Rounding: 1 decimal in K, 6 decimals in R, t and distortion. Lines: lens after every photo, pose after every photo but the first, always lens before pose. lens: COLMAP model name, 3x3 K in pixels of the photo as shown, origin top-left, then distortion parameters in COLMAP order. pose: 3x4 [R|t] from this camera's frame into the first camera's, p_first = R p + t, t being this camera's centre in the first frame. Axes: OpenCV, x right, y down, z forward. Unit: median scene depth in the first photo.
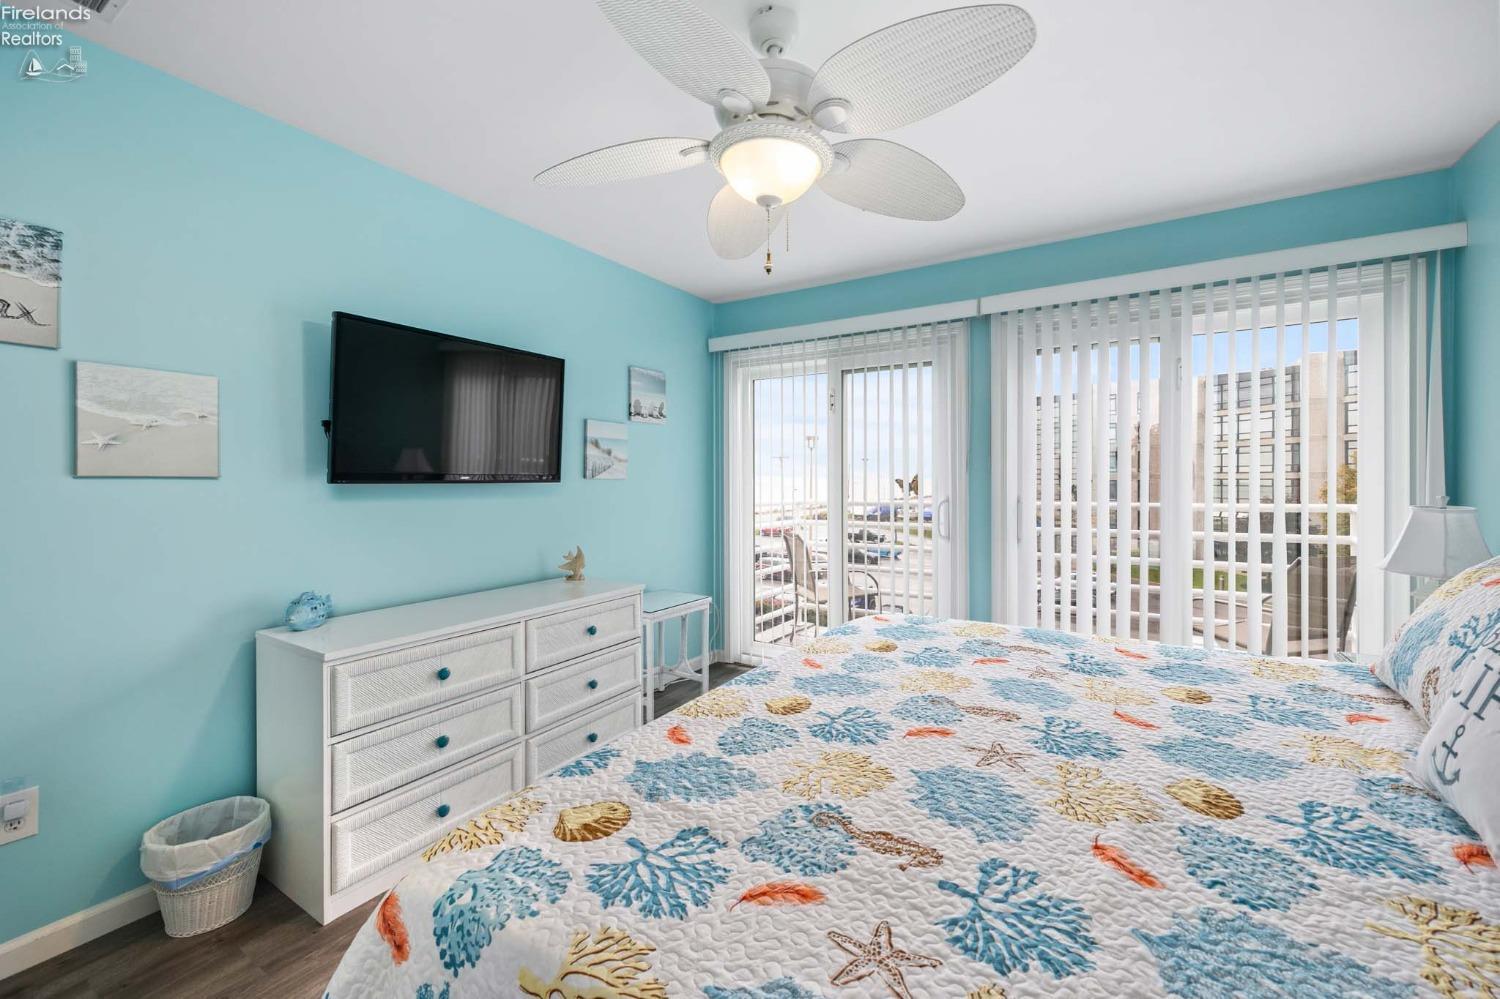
lens RADIAL K [[607.3, 0, 749.7], [0, 607.3, 478.9], [0, 0, 1]] dist [-0.007858, 0.000674]
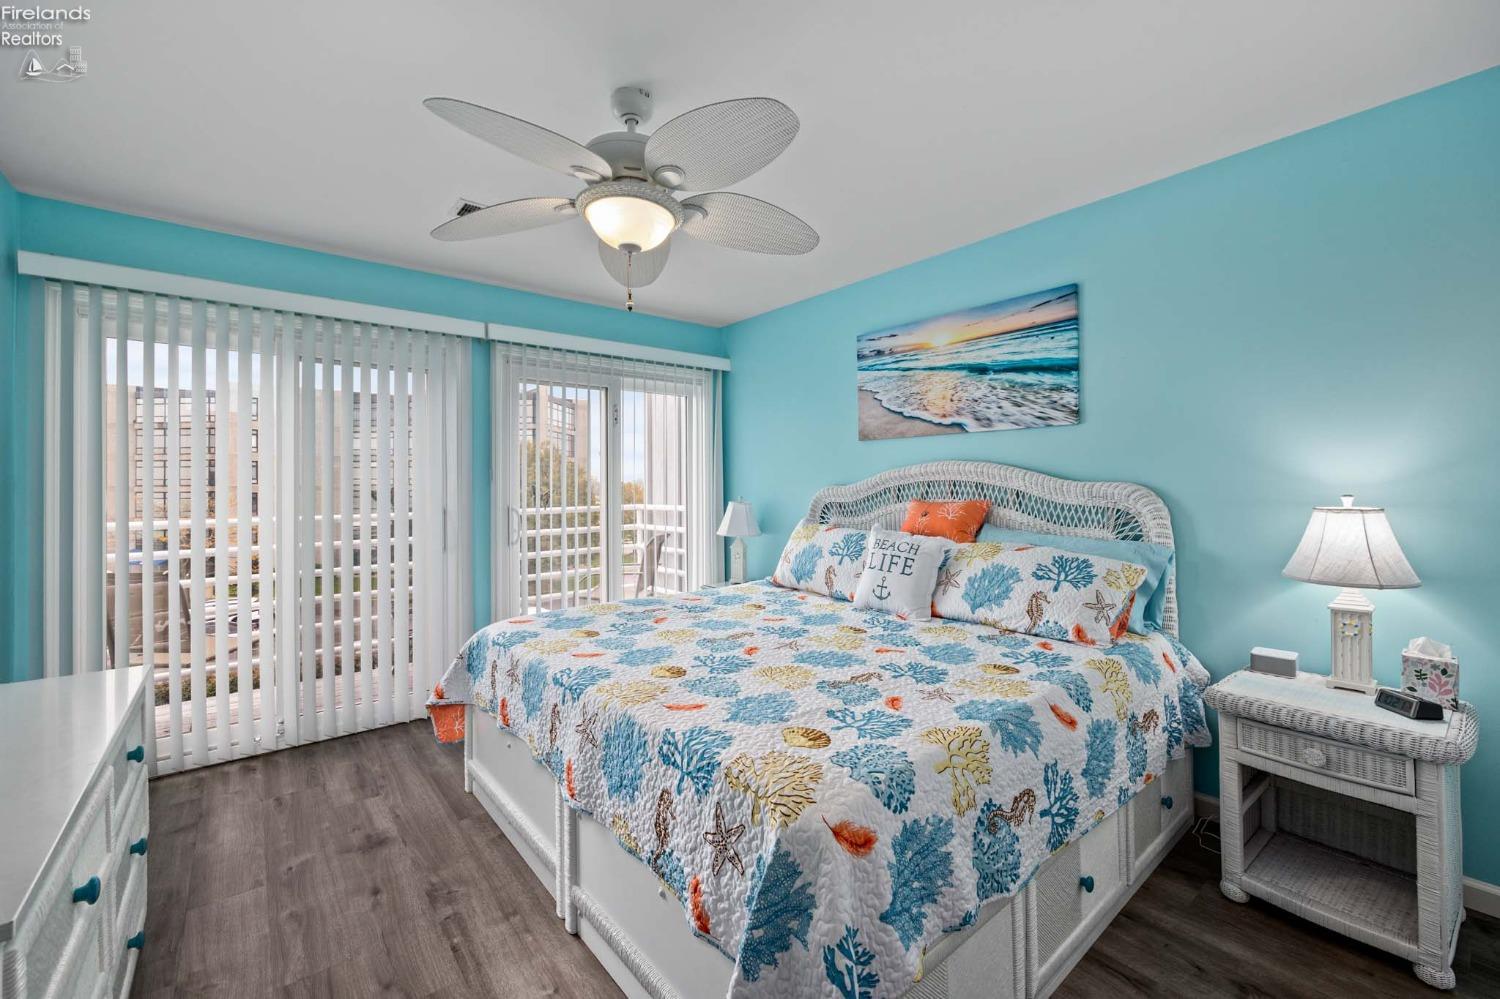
lens RADIAL K [[607.3, 0, 748.0], [0, 607.3, 489.6], [0, 0, 1]] dist [-0.007858, 0.000674]
pose [[0.320916, -0.005262, 0.947093, -1.639930], [0.005200, 0.999979, 0.003794, -0.005387], [-0.947093, 0.003707, 0.320936, 0.693577]]
